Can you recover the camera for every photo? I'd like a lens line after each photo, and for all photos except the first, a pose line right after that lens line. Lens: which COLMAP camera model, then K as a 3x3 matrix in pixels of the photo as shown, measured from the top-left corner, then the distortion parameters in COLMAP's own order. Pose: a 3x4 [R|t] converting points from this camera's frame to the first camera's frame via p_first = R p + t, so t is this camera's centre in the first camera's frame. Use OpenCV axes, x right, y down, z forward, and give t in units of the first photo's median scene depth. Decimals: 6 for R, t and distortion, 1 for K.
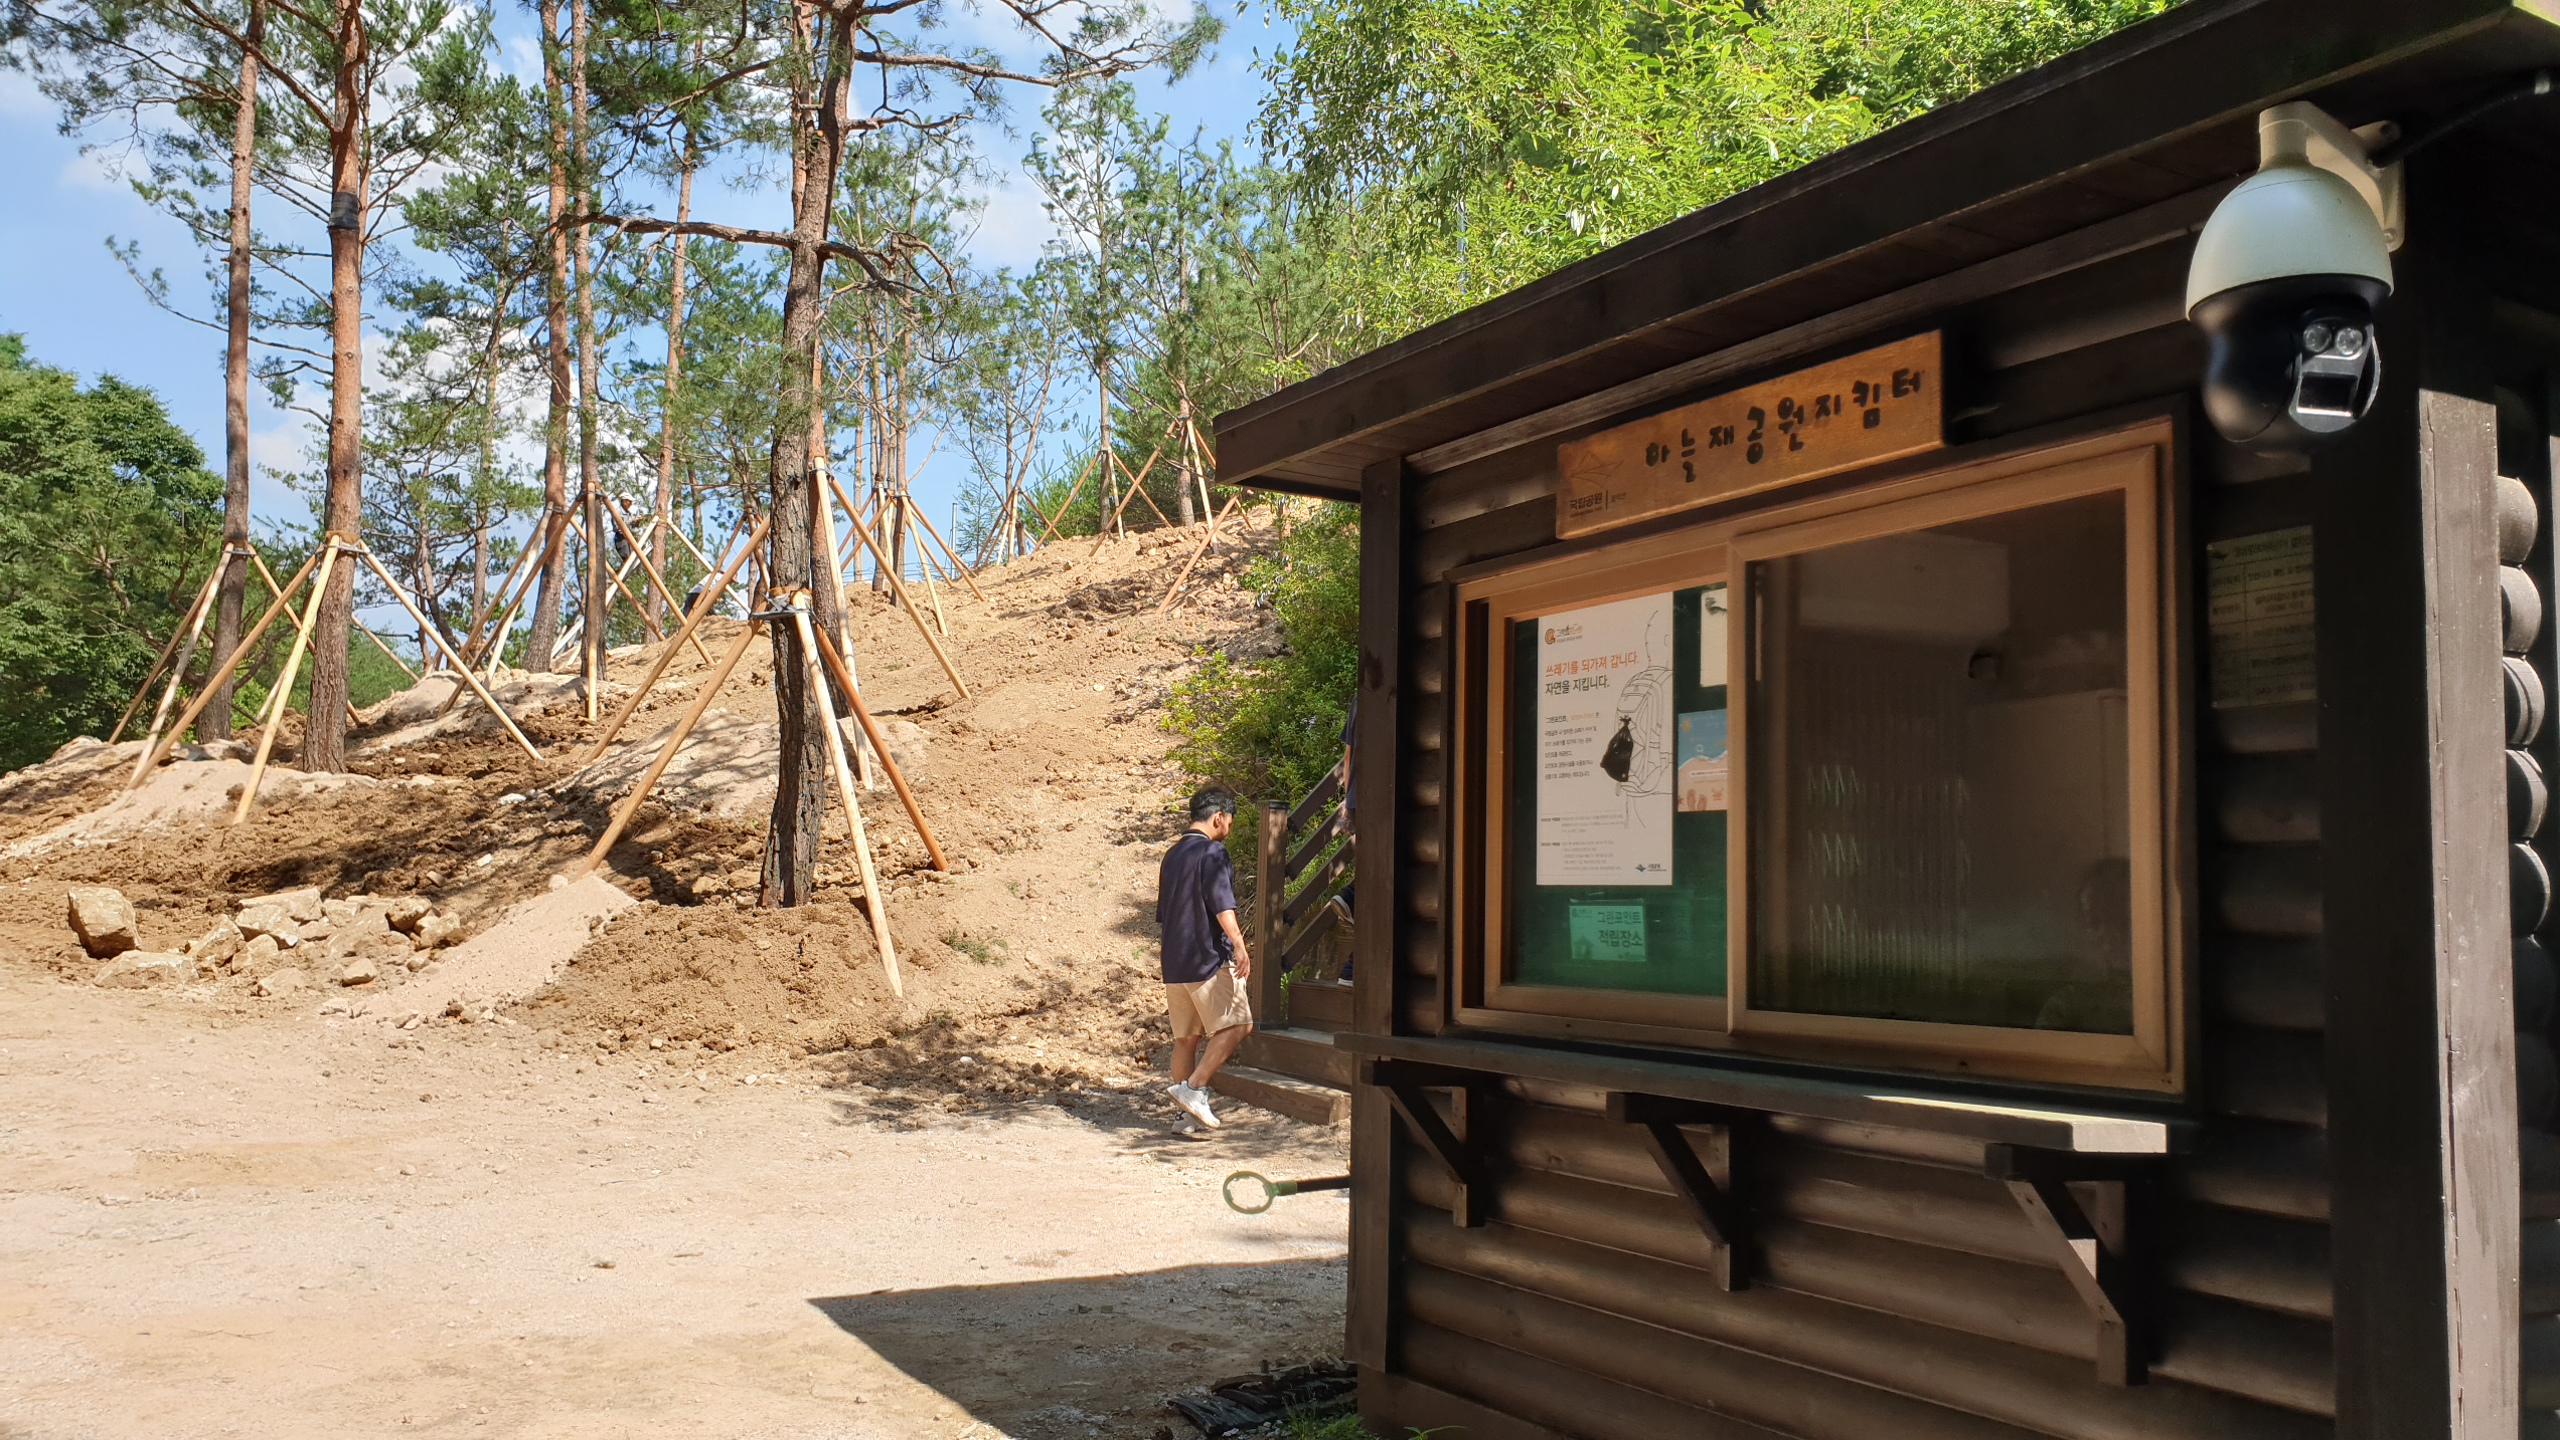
lens RADIAL K [[1972.9, 0, 1281.7], [0, 1972.9, 711.2], [0, 0, 1]] dist [-0.005610, -0.003178]
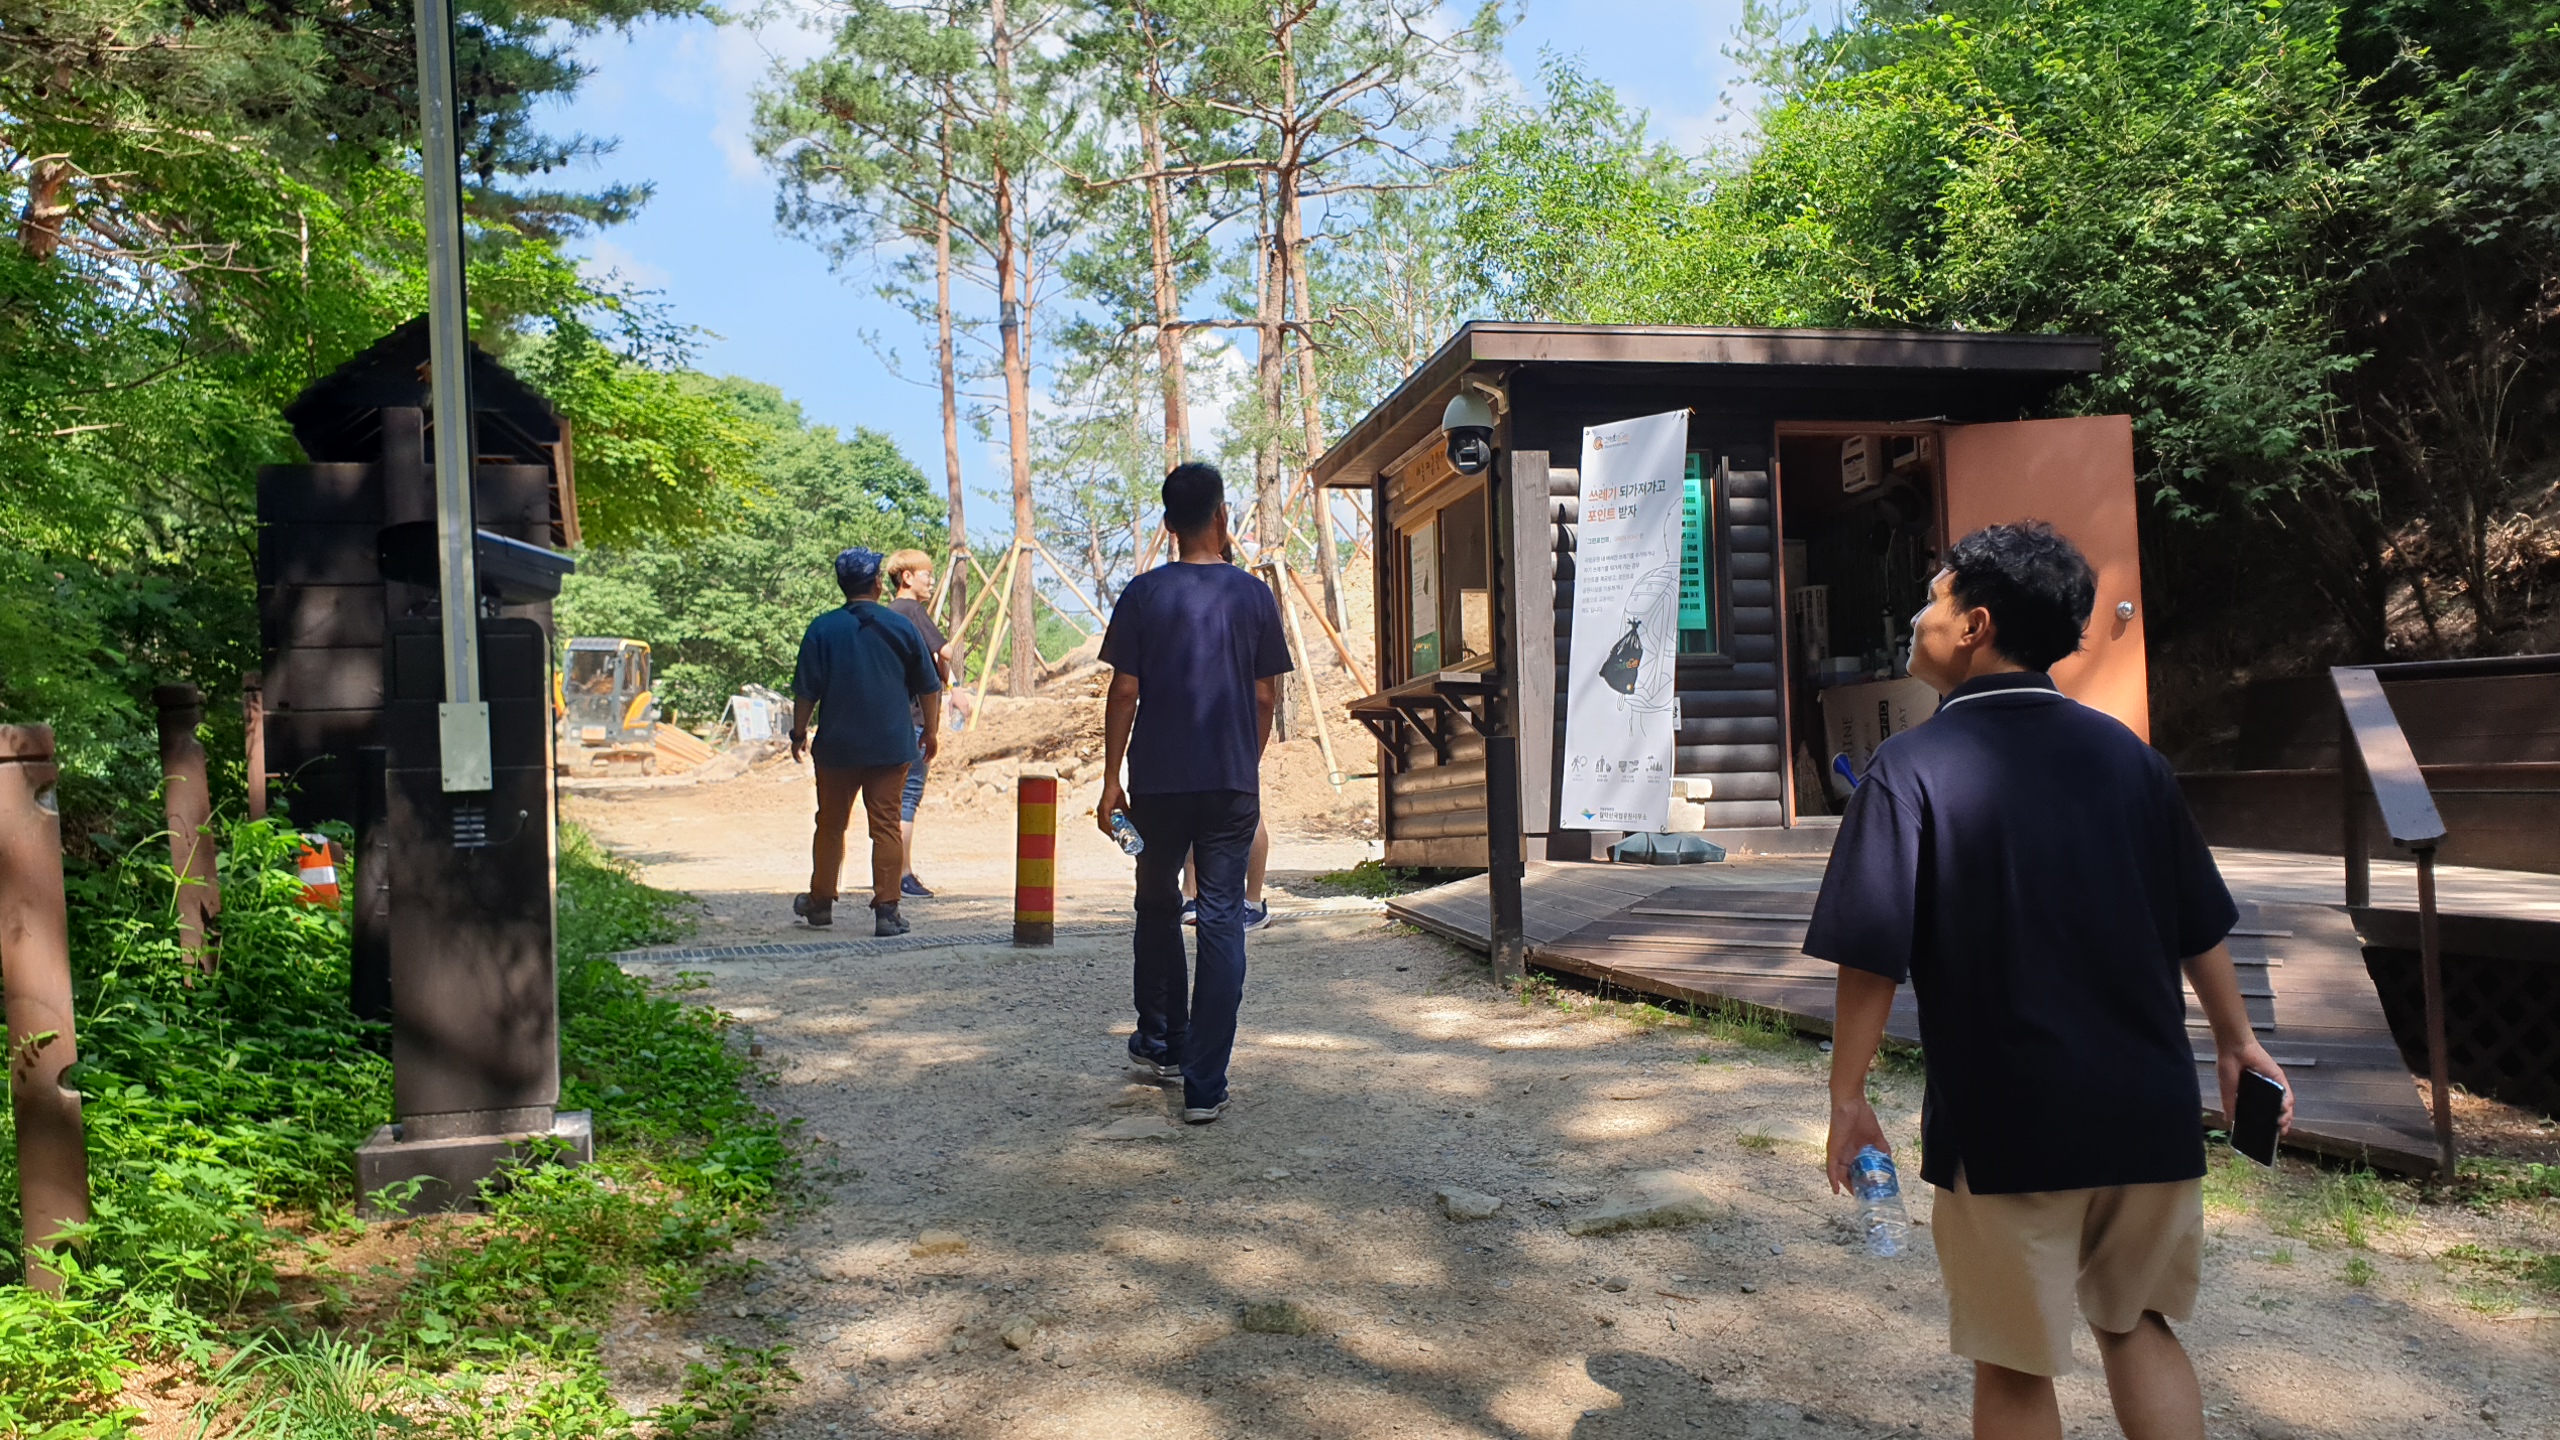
lens RADIAL K [[1996.5, 0, 1280.0], [0, 1996.5, 720.0], [0, 0, 1]] dist [-0.008157, 0.048861]
pose [[0.942822, -0.054626, -0.328790, 0.229981], [0.064553, 0.997727, 0.019344, 0.037832], [0.326986, -0.039462, 0.944205, -0.429961]]
